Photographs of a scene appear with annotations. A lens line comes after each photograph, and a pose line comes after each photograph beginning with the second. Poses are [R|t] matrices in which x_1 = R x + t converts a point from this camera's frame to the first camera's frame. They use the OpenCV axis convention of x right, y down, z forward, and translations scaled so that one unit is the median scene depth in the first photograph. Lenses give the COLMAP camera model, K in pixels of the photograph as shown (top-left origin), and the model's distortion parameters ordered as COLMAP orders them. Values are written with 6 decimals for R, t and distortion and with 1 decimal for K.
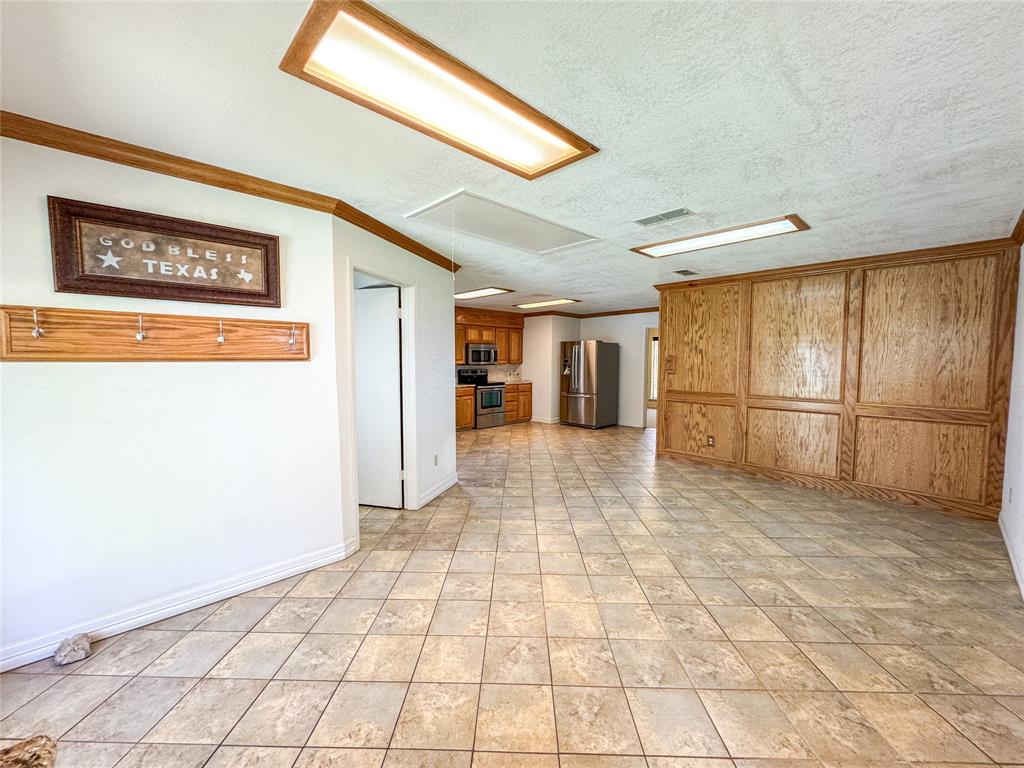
lens RADIAL K [[419.4, 0, 504.9], [0, 419.4, 384.8], [0, 0, 1]] dist [-0.000168, 0.000048]
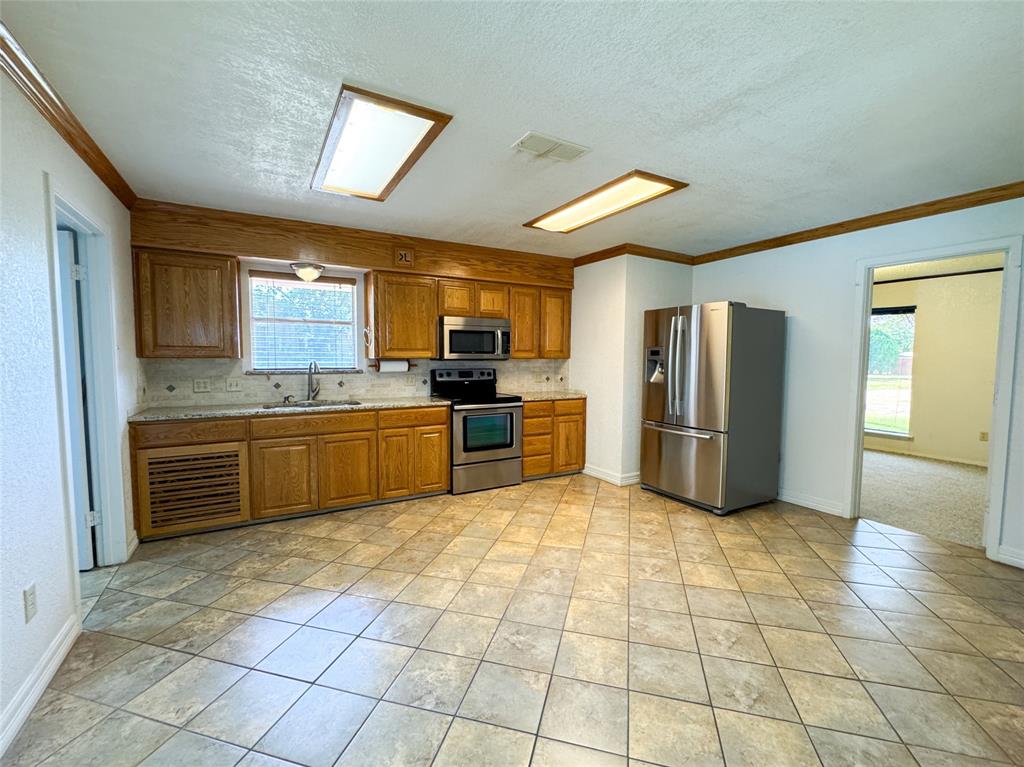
lens RADIAL K [[422.5, 0, 517.0], [0, 422.5, 382.9], [0, 0, 1]] dist [-0.006360, 0.000465]
pose [[0.972148, 0.019053, -0.233592, 0.107118], [-0.018911, 0.999817, 0.002846, -0.022558], [0.233603, 0.001651, 0.972331, 0.519496]]
